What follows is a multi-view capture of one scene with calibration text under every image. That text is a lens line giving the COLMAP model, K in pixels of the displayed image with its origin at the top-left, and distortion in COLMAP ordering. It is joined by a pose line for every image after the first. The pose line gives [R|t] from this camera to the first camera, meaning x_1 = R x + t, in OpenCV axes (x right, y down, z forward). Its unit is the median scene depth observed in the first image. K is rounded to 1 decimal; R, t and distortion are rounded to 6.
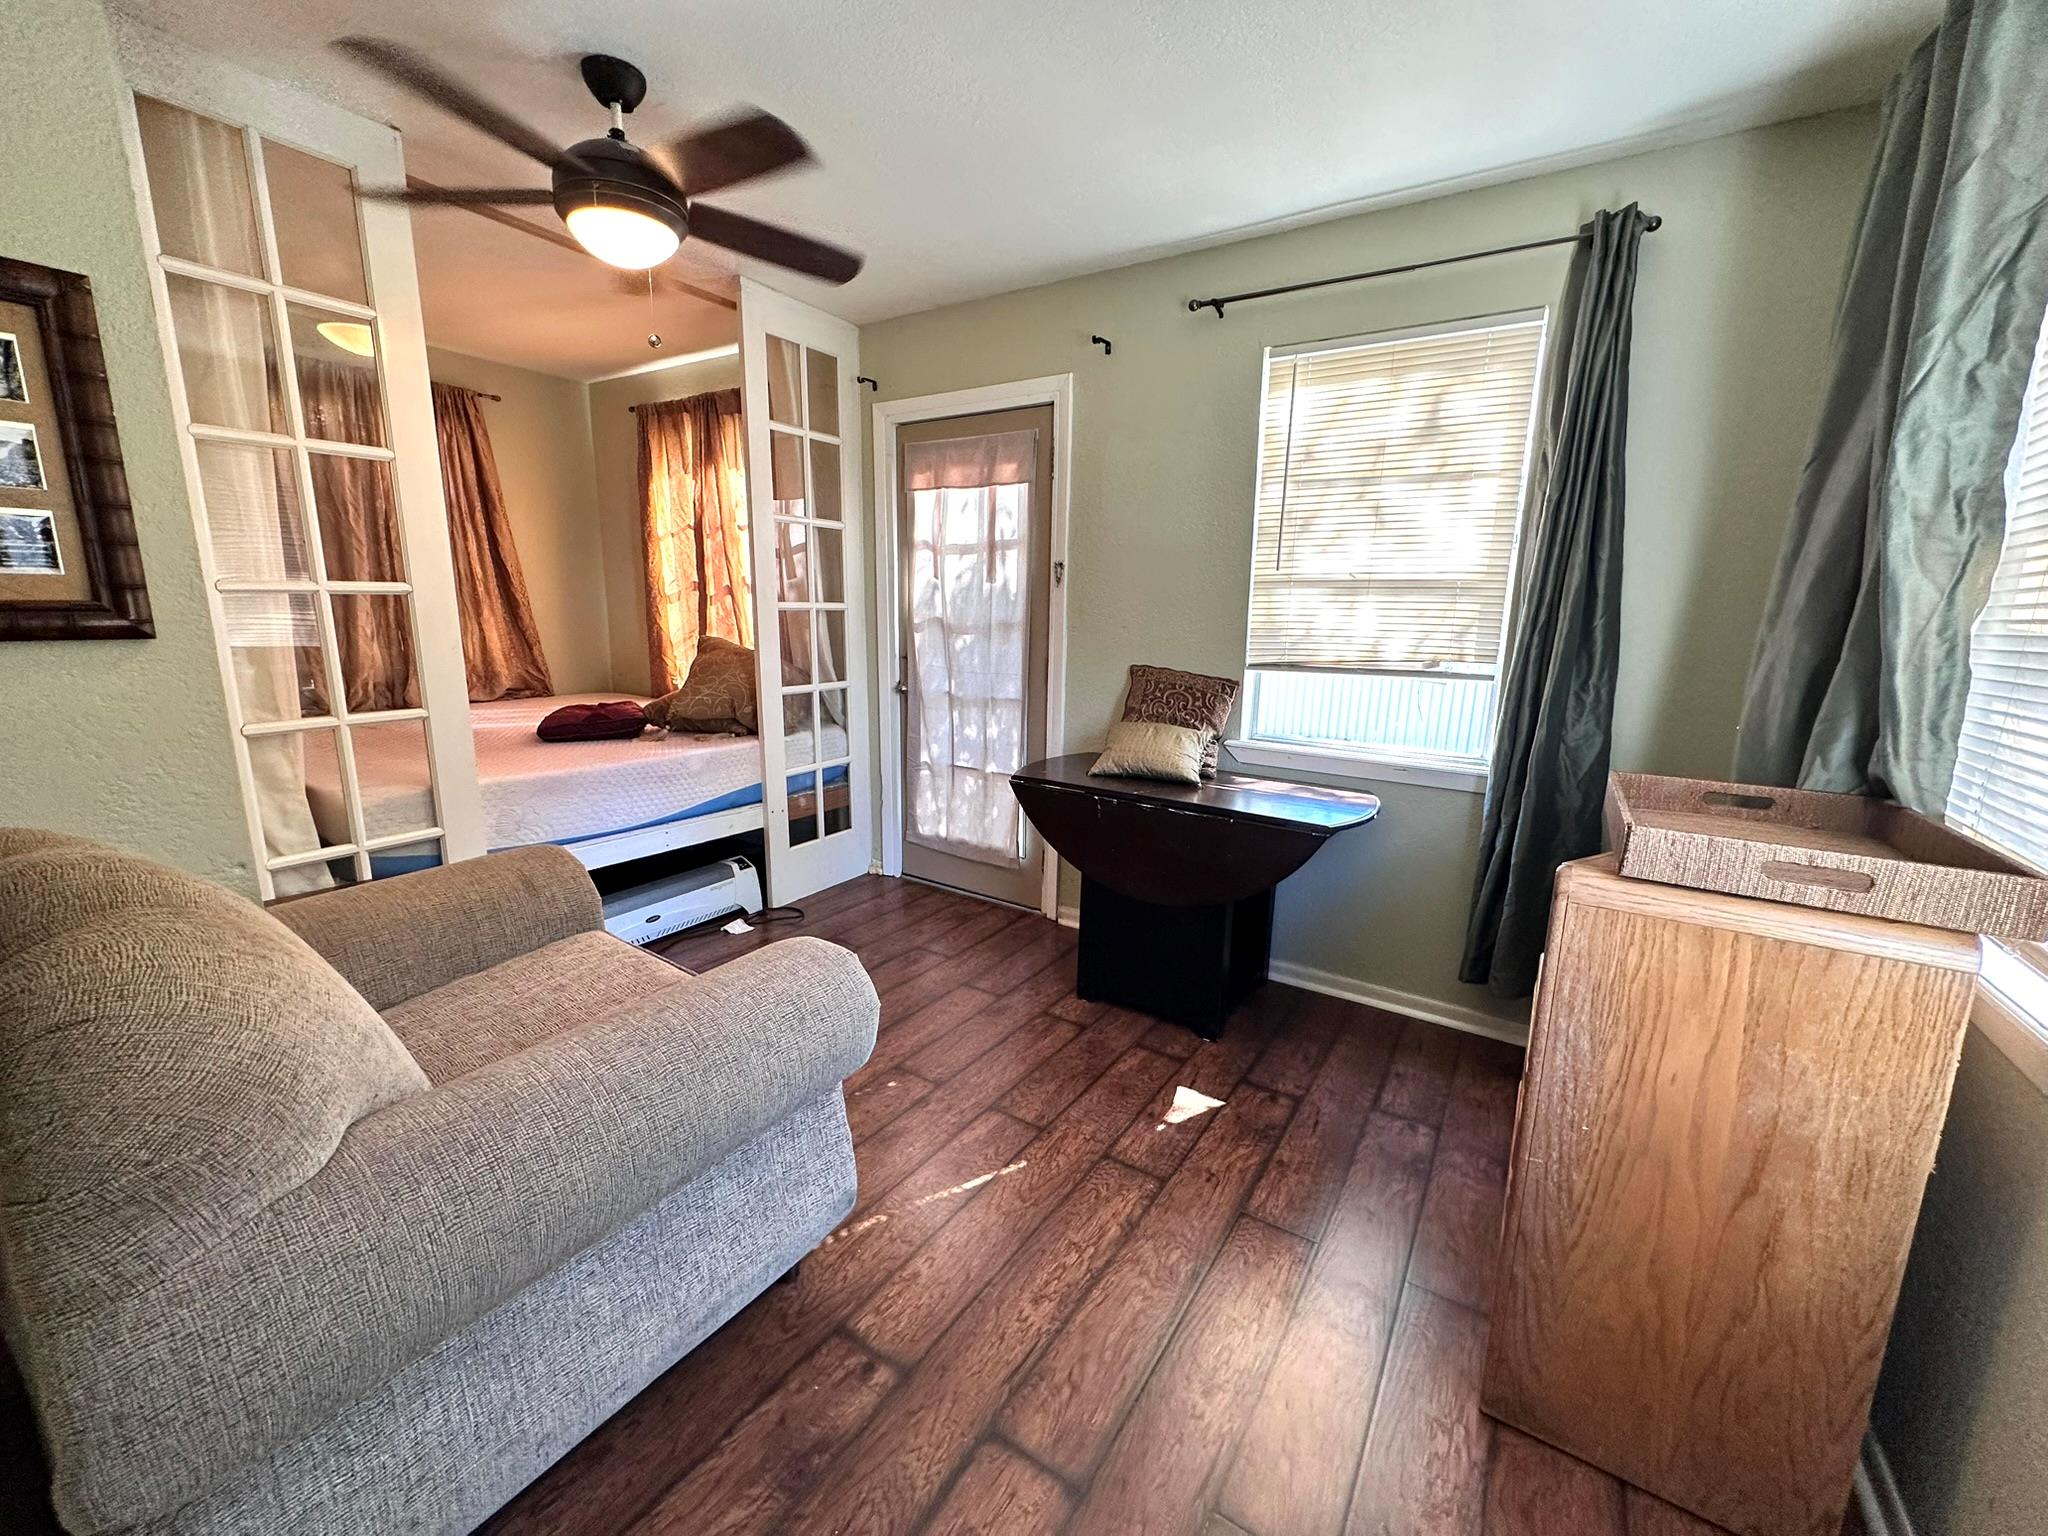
lens RADIAL K [[814.0, 0, 1024.3], [0, 814.0, 767.6], [0, 0, 1]] dist [-0.000776, -0.000124]
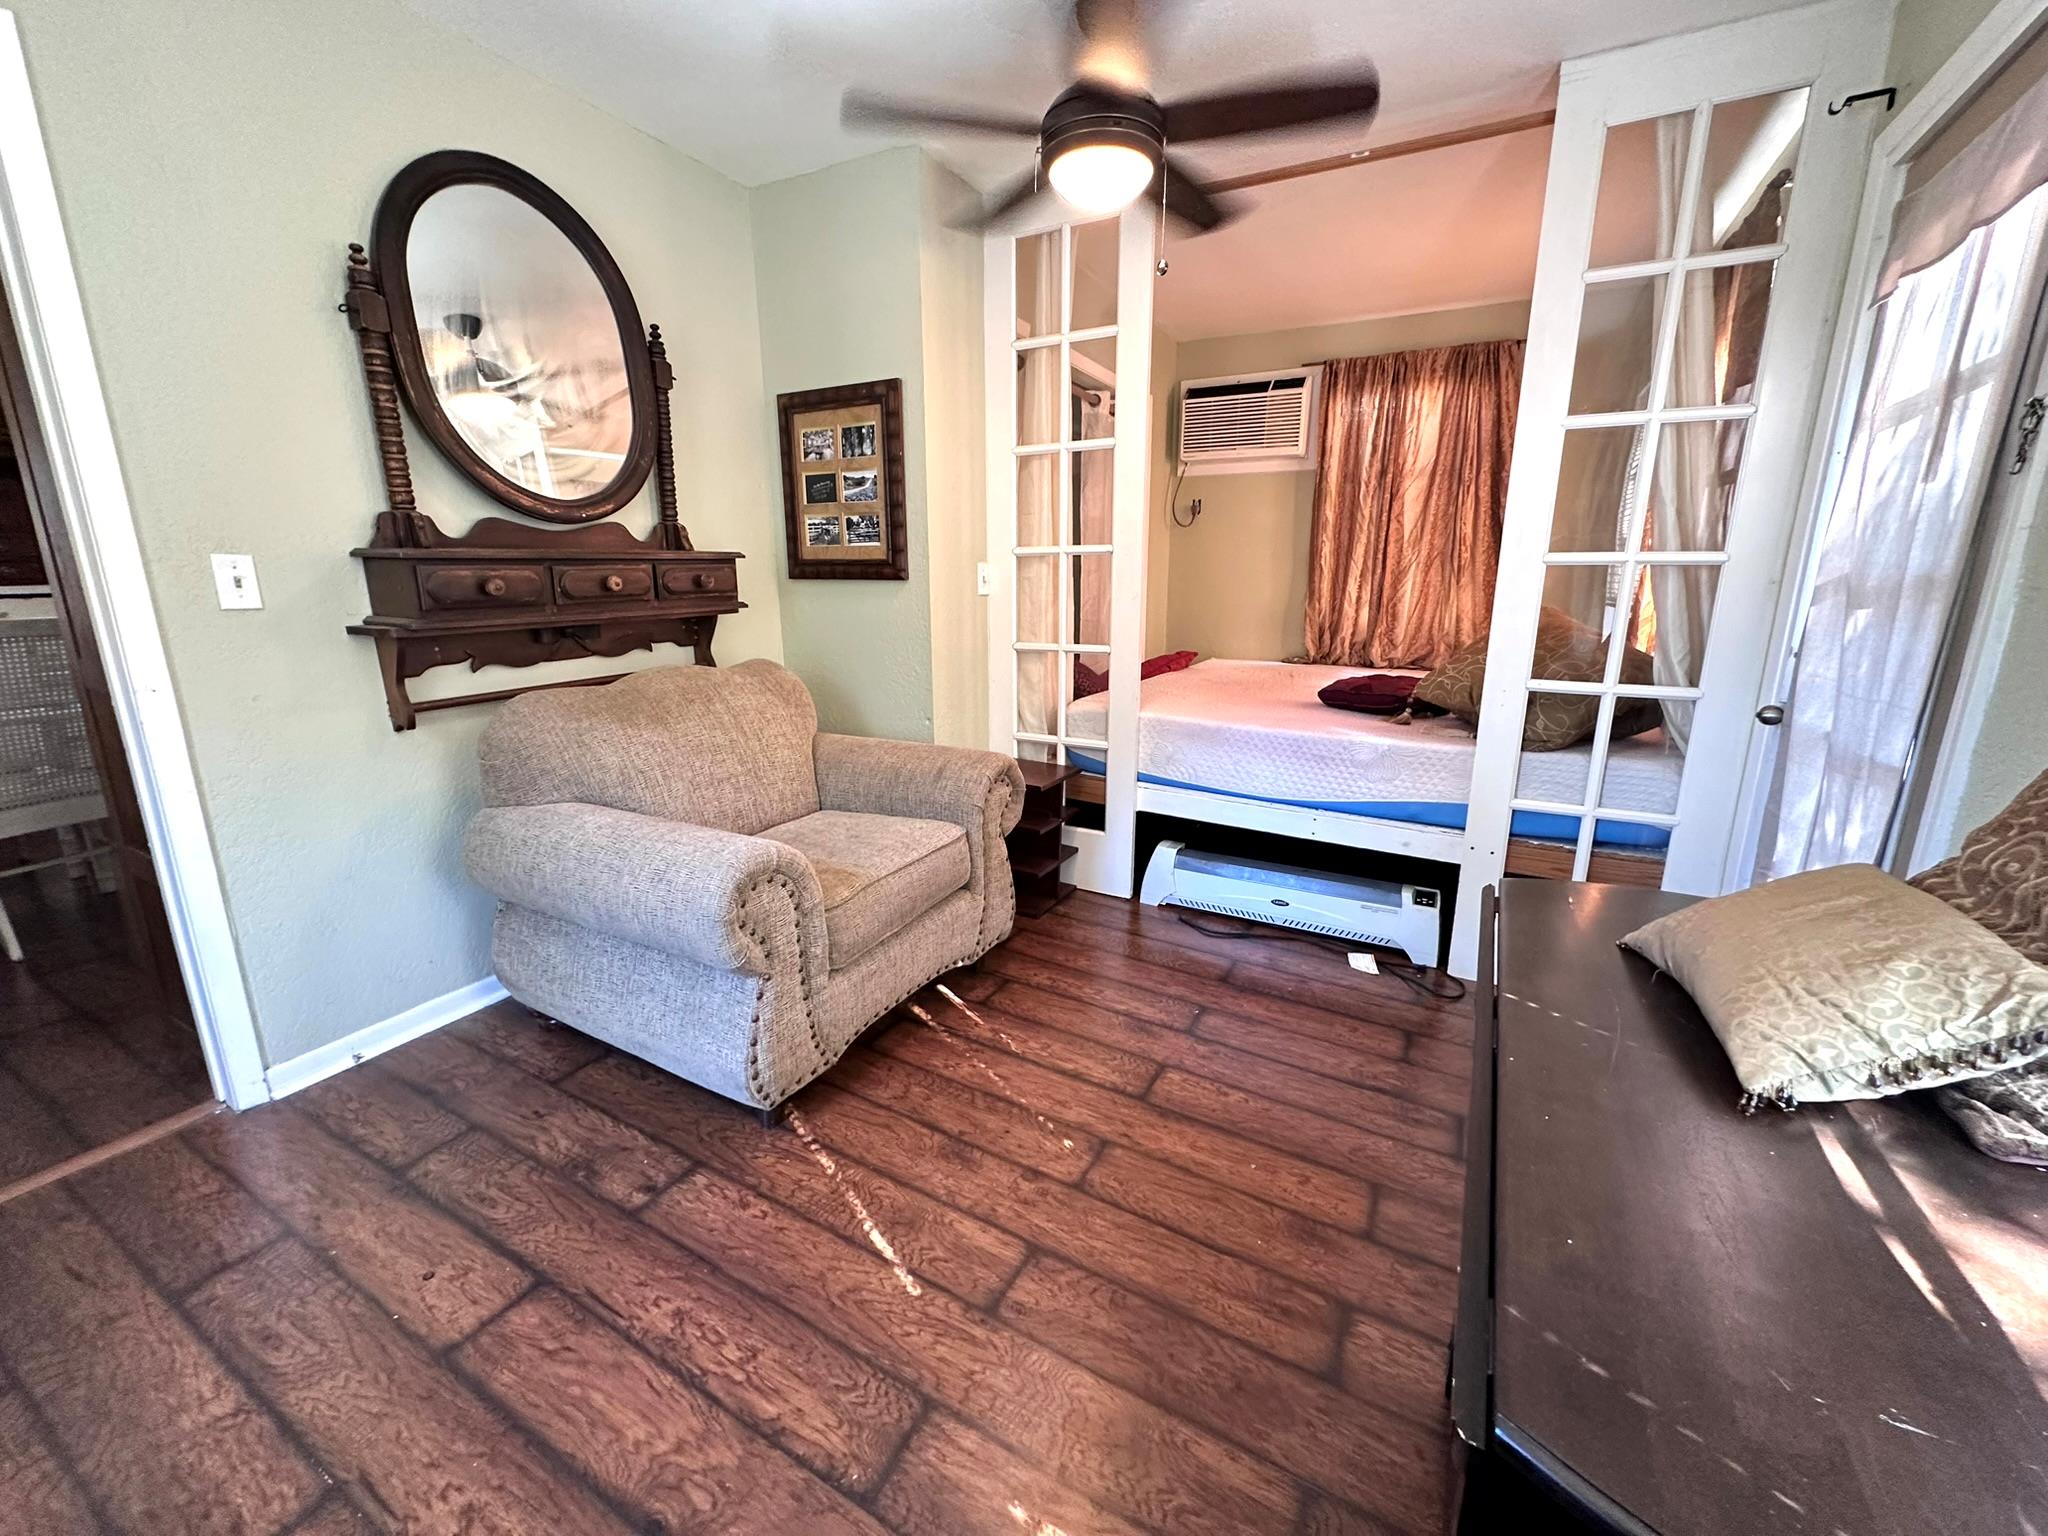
lens RADIAL K [[814.0, 0, 1024.3], [0, 814.0, 767.6], [0, 0, 1]] dist [-0.000776, -0.000124]
pose [[0.070915, 0.212371, -0.974613, 0.408758], [-0.200485, 0.960168, 0.194636, -0.087315], [0.977127, 0.181593, 0.110667, 0.608647]]
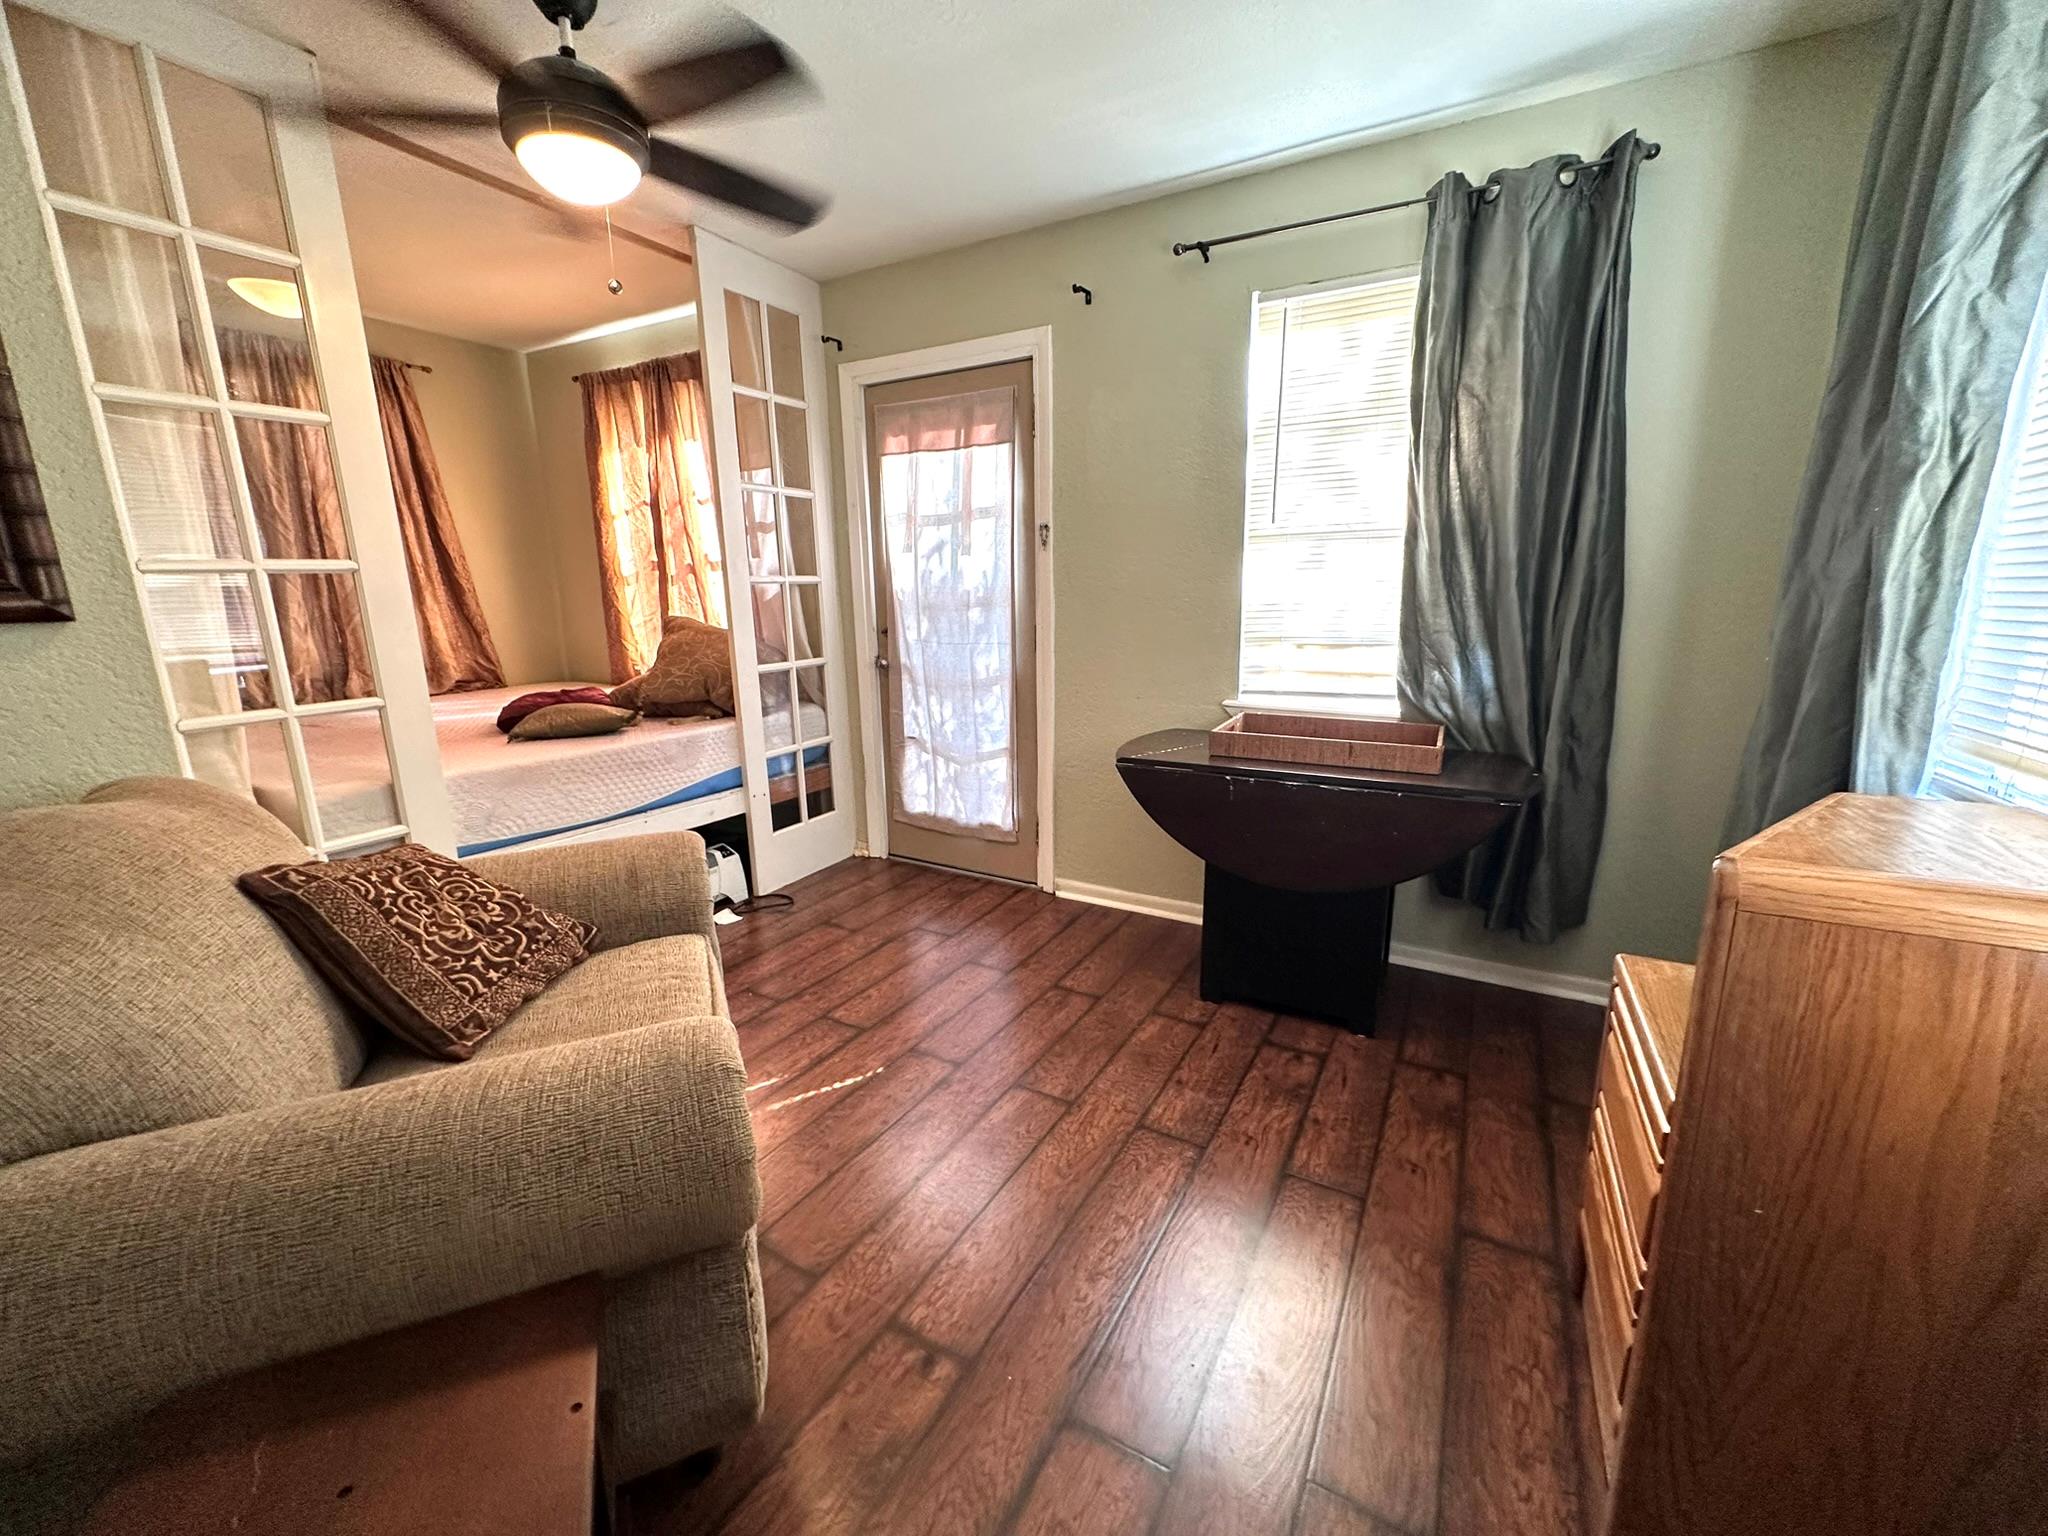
lens RADIAL K [[814.7, 0, 1024.0], [0, 814.7, 768.0], [0, 0, 1]] dist [-0.001906, 0.000048]
pose [[0.997718, -0.043721, 0.051460, -0.046585], [0.042491, 0.998790, 0.024747, 0.013046], [-0.052479, -0.022504, 0.998368, 0.029779]]
